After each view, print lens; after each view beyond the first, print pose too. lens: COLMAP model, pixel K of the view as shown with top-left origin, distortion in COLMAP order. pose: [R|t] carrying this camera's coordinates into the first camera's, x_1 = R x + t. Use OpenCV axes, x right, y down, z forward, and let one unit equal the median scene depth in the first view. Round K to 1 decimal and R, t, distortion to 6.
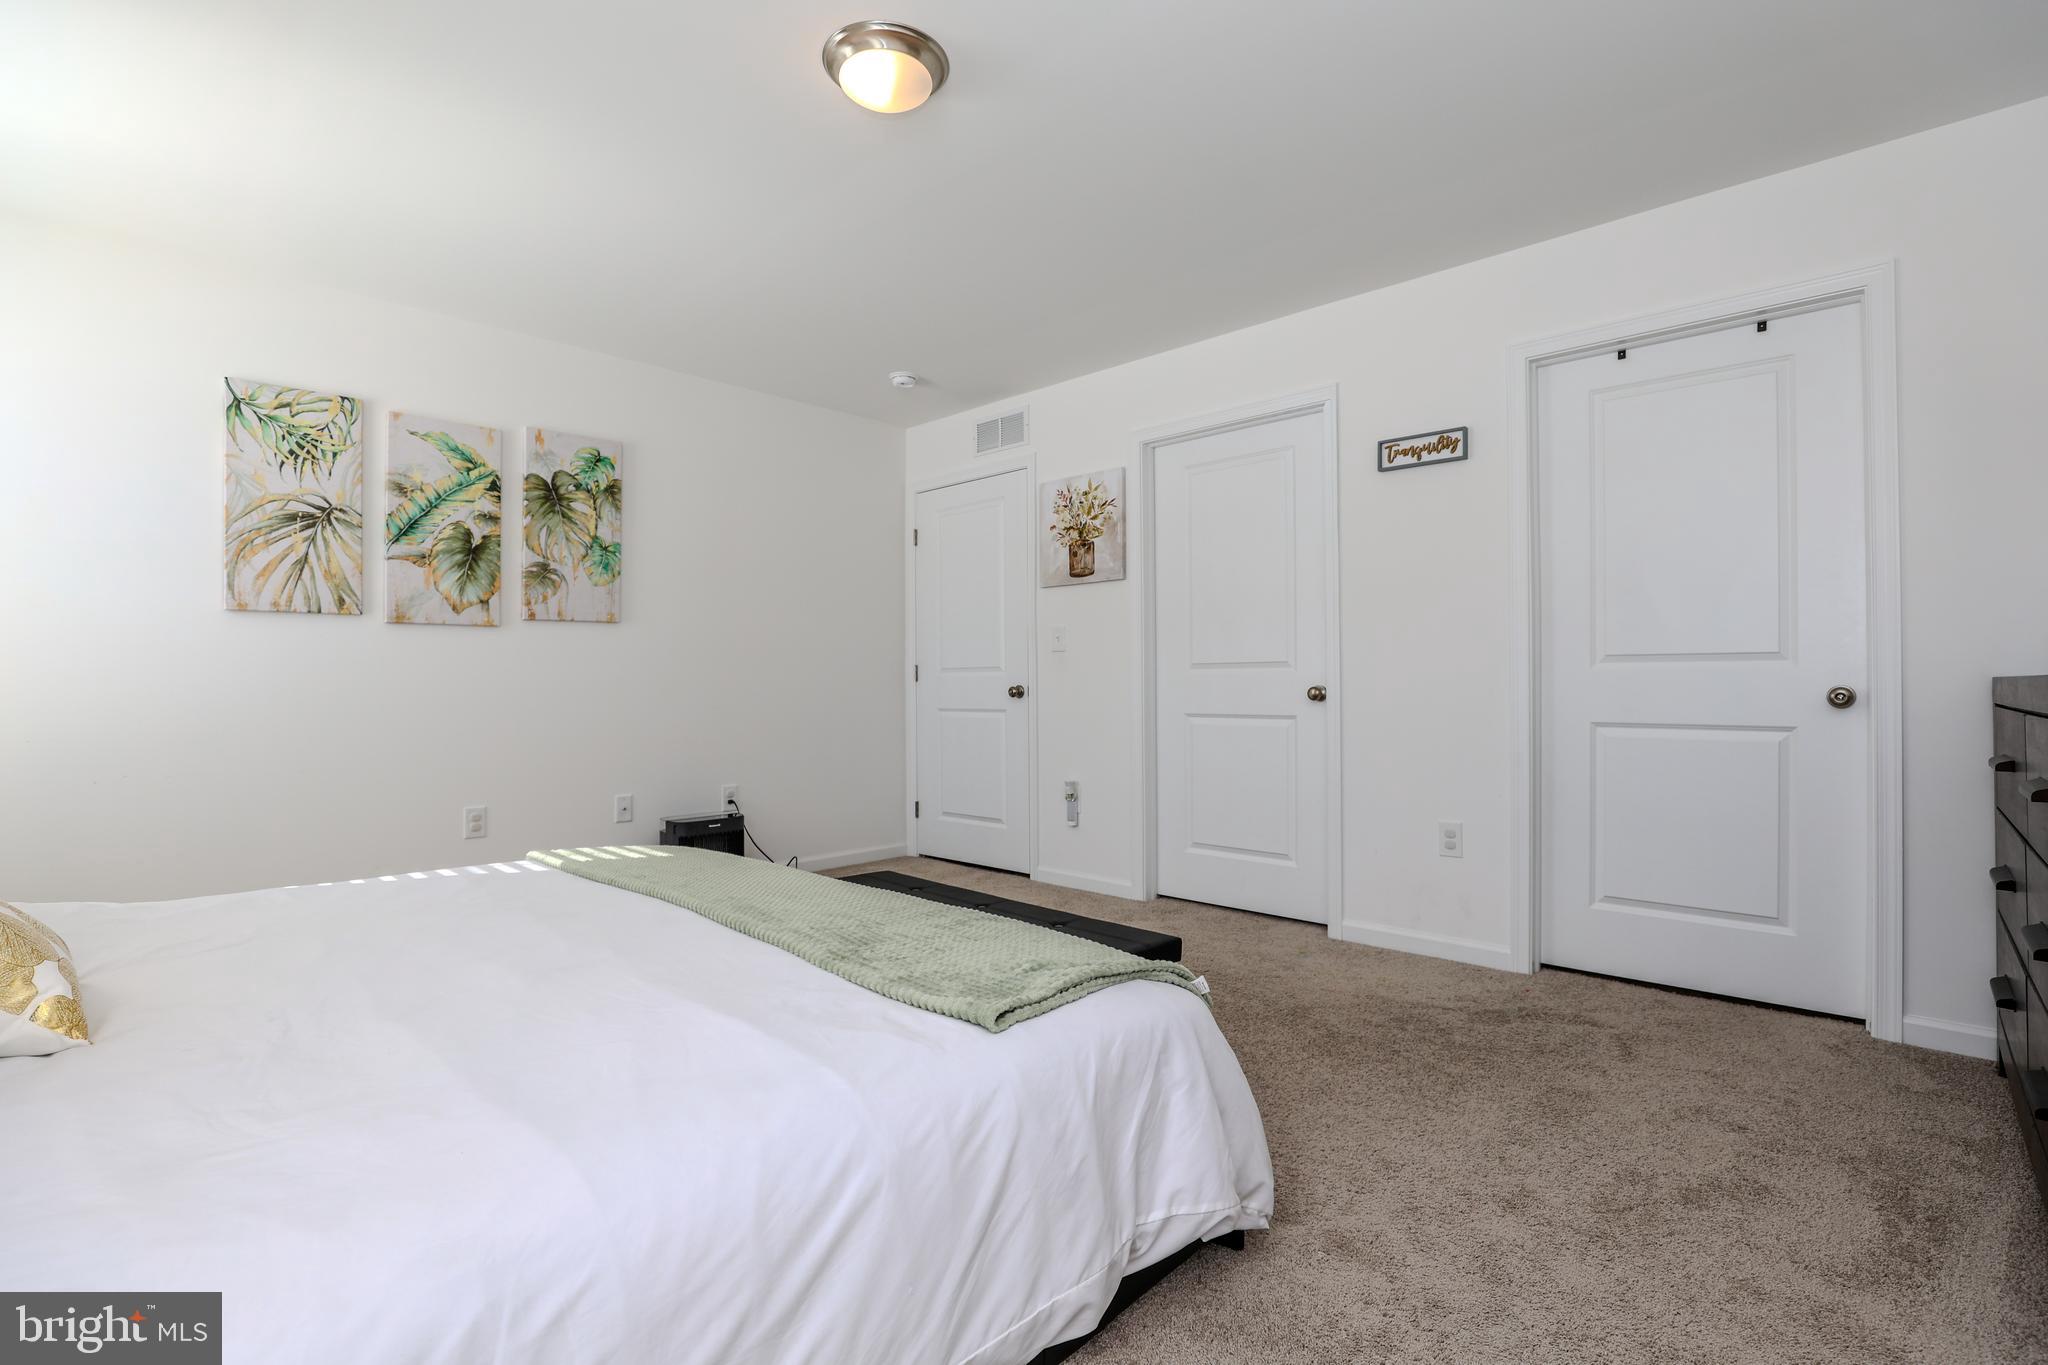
lens RADIAL K [[946.7, 0, 1024.0], [0, 946.7, 682.5], [0, 0, 1]] dist [-0.025084, -0.000278]
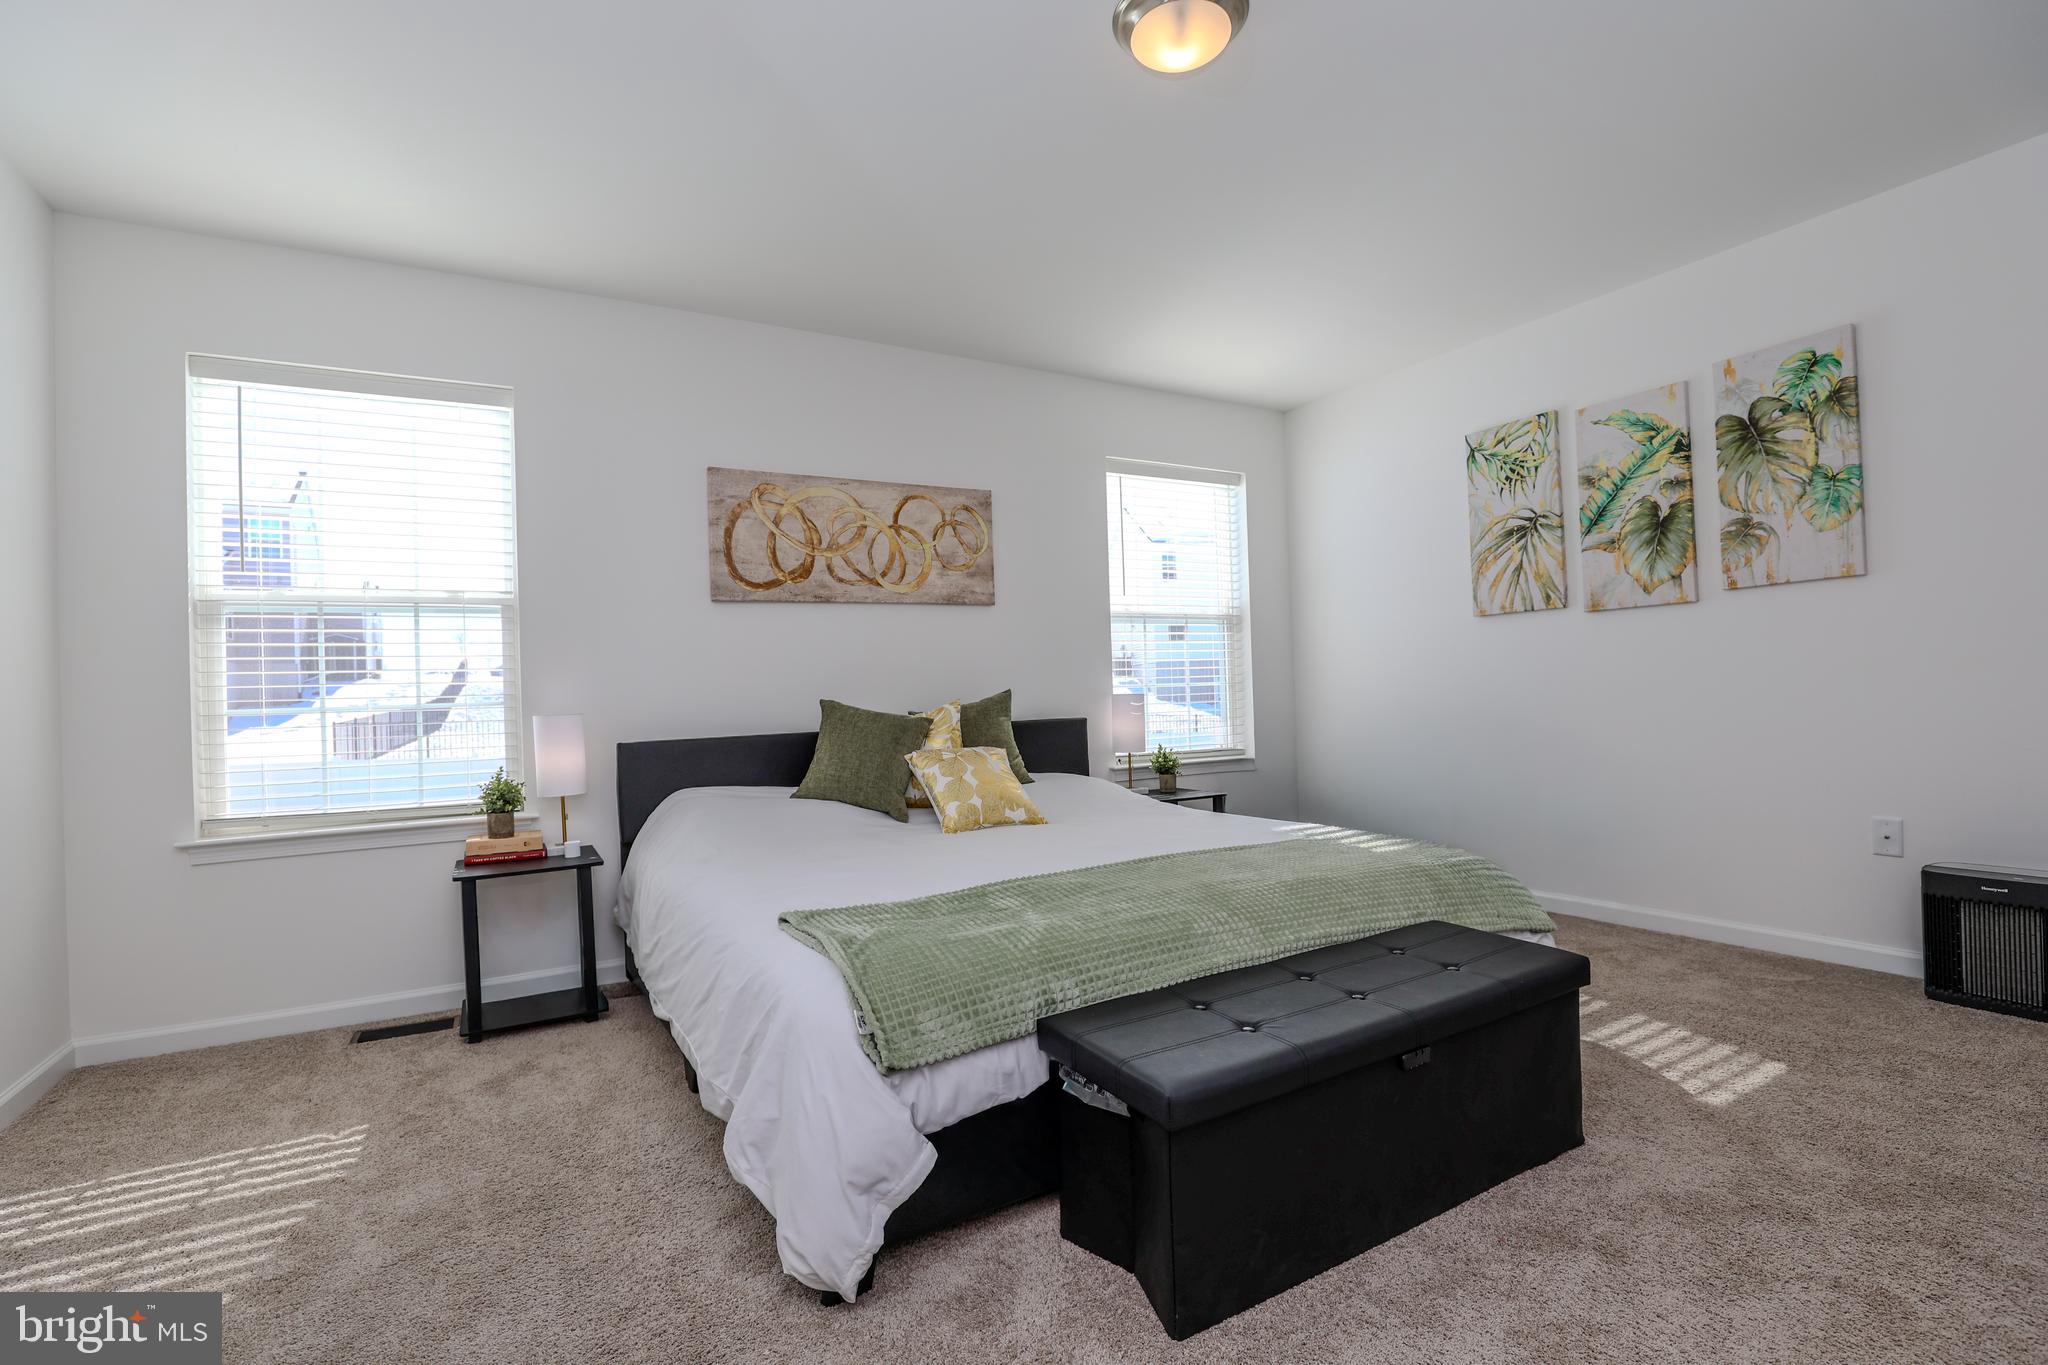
lens RADIAL K [[946.7, 0, 1024.0], [0, 946.7, 682.5], [0, 0, 1]] dist [-0.025084, -0.000278]
pose [[-0.288512, 0.000808, -0.957476, 0.481901], [0.034549, 0.999357, -0.009567, 0.002794], [0.956853, -0.035840, -0.288355, 0.668962]]
